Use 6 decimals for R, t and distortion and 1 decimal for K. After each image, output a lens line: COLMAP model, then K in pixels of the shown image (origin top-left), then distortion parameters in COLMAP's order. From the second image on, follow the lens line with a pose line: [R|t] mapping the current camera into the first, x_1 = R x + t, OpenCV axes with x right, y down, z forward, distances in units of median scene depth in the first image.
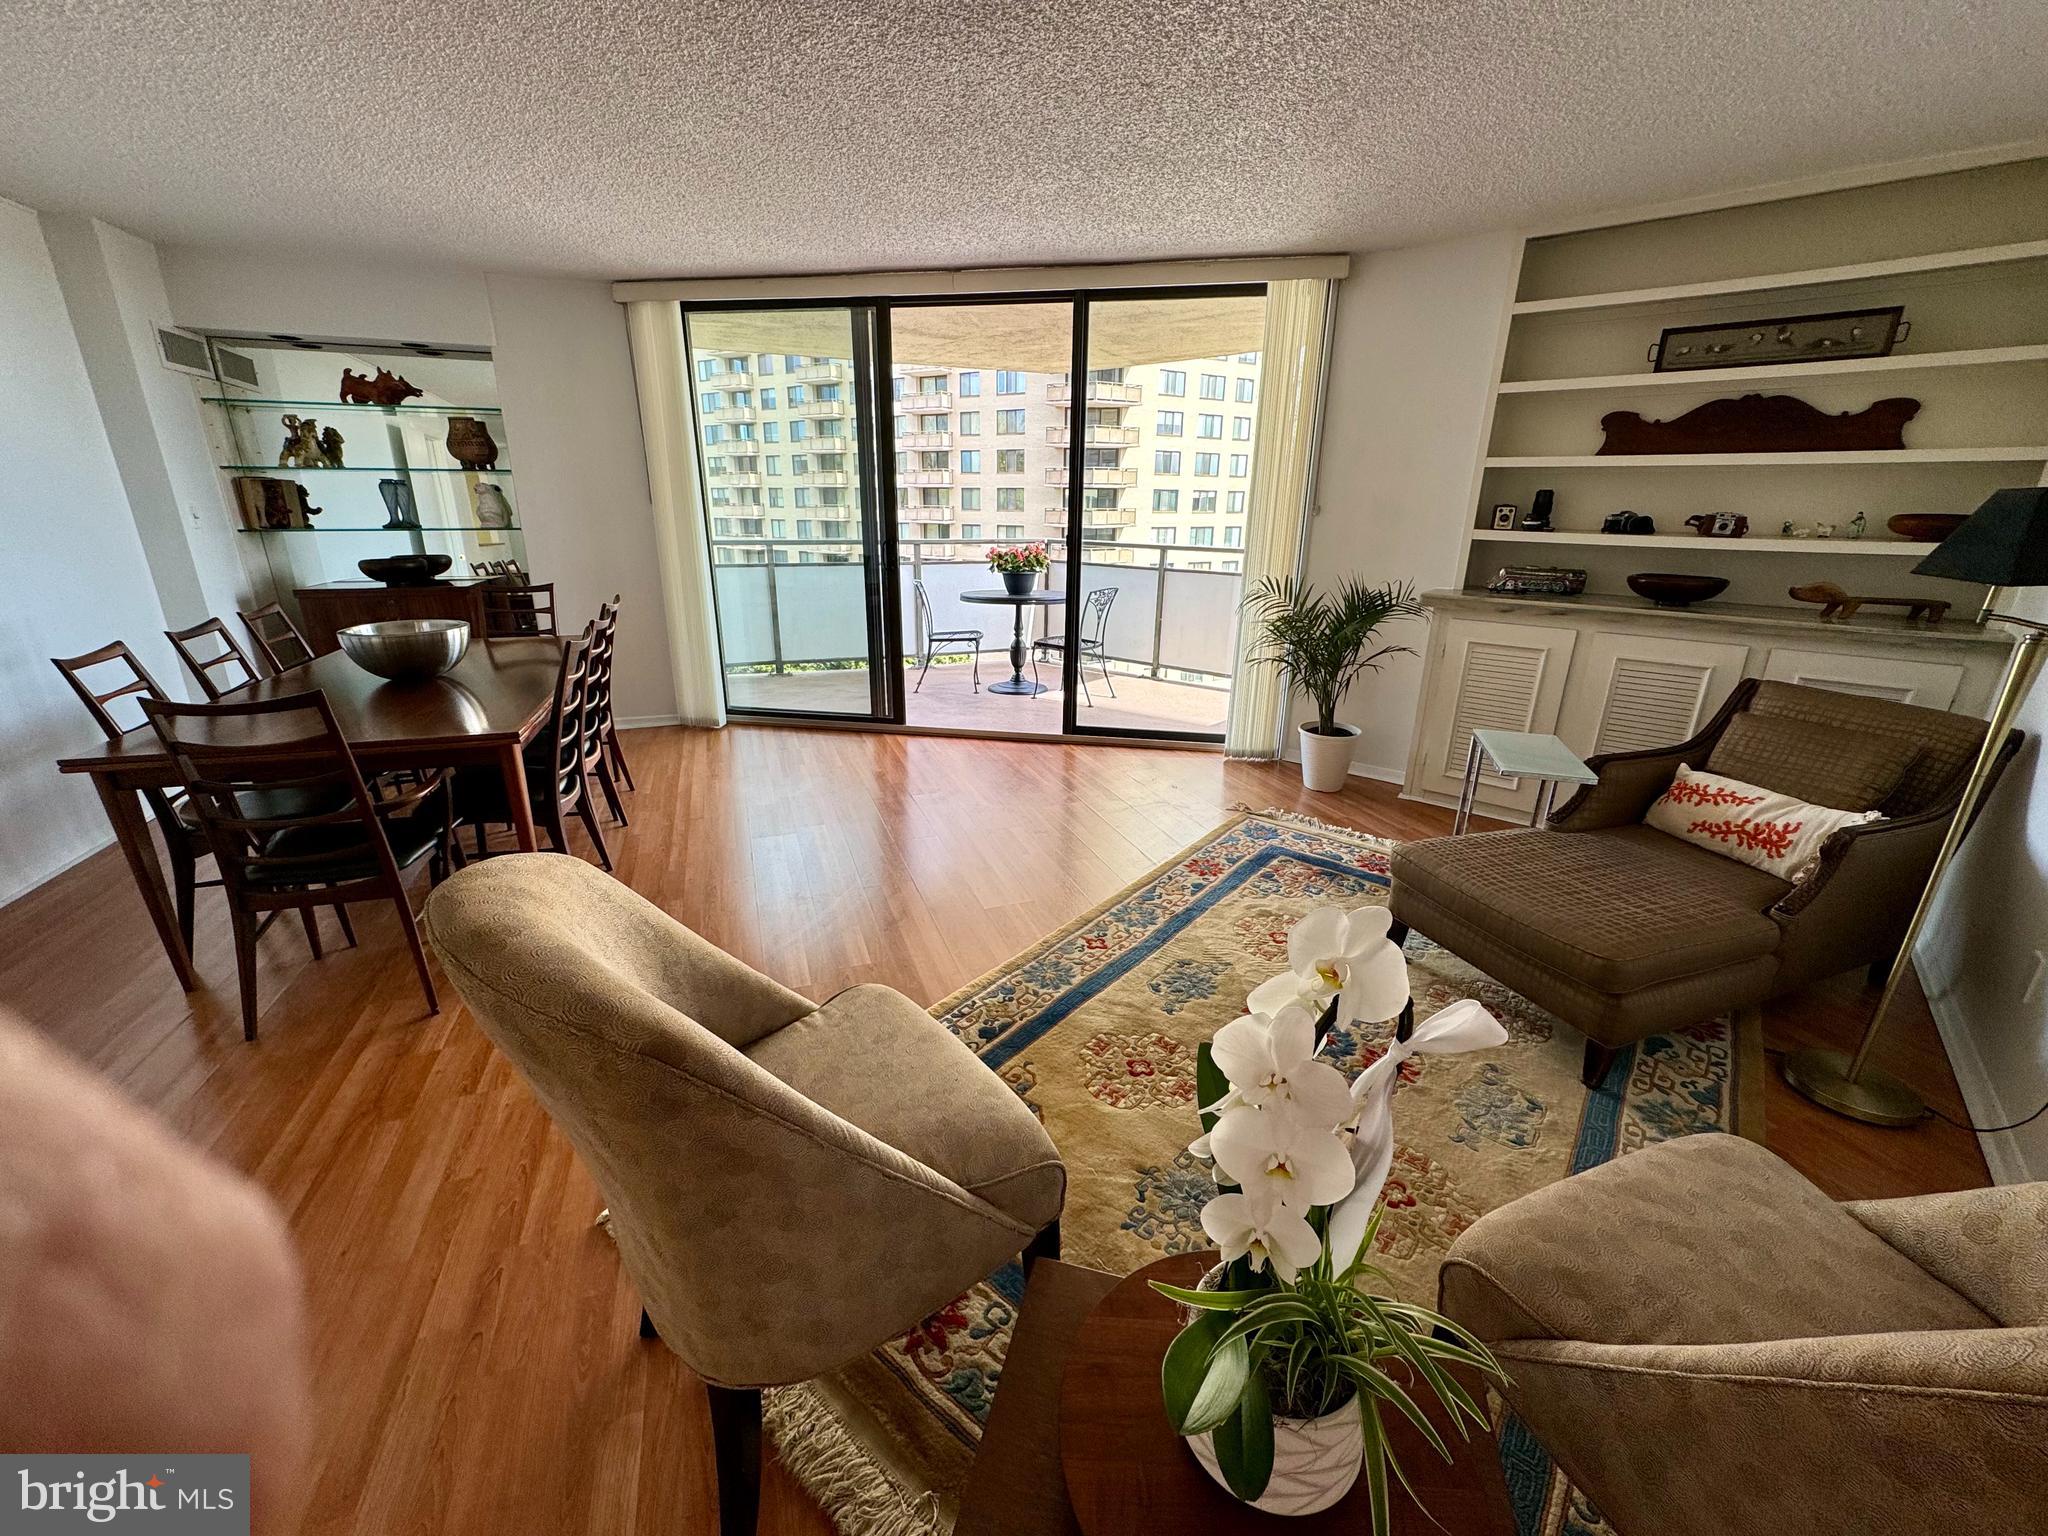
lens RADIAL K [[809.3, 0, 1025.9], [0, 809.3, 770.1], [0, 0, 1]] dist [-0.010164, -0.000026]
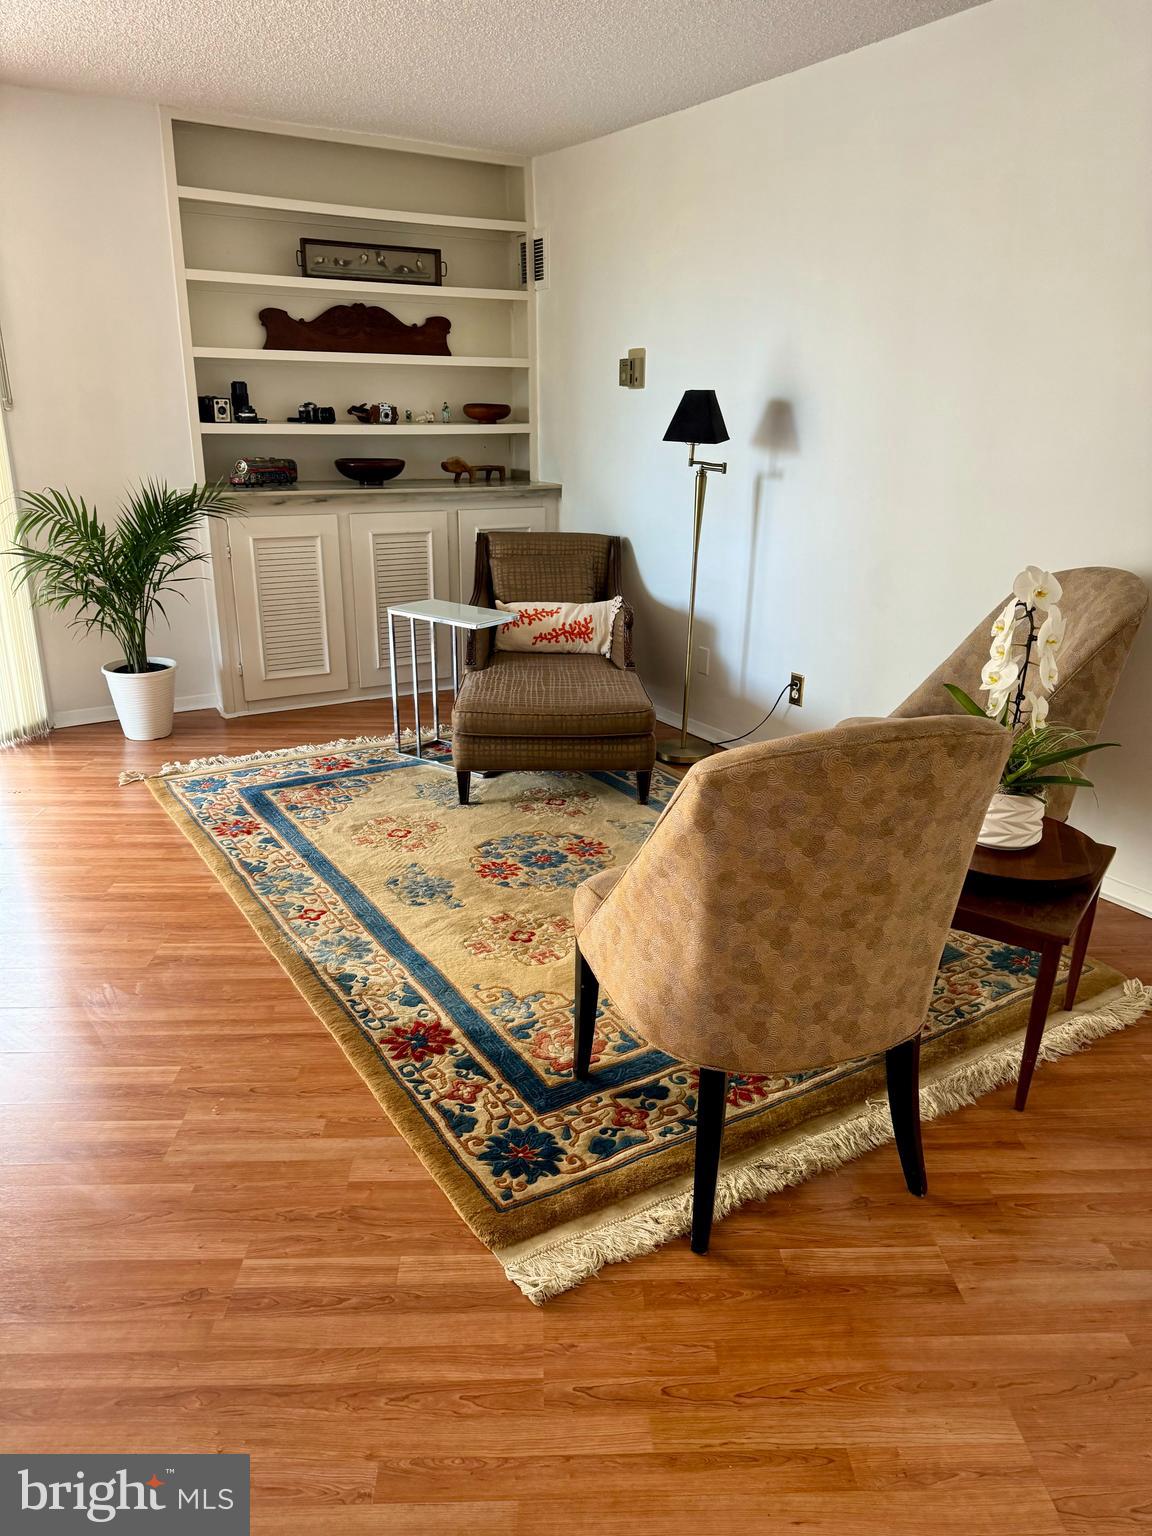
lens RADIAL K [[1078.8, 0, 578.3], [0, 1078.8, 773.2], [0, 0, 1]] dist [0.007846, -0.007847]
pose [[0.310743, -0.313562, 0.897284, -0.665855], [0.289636, 0.930360, 0.224815, -0.084703], [-0.905290, 0.190026, 0.379921, 0.223722]]
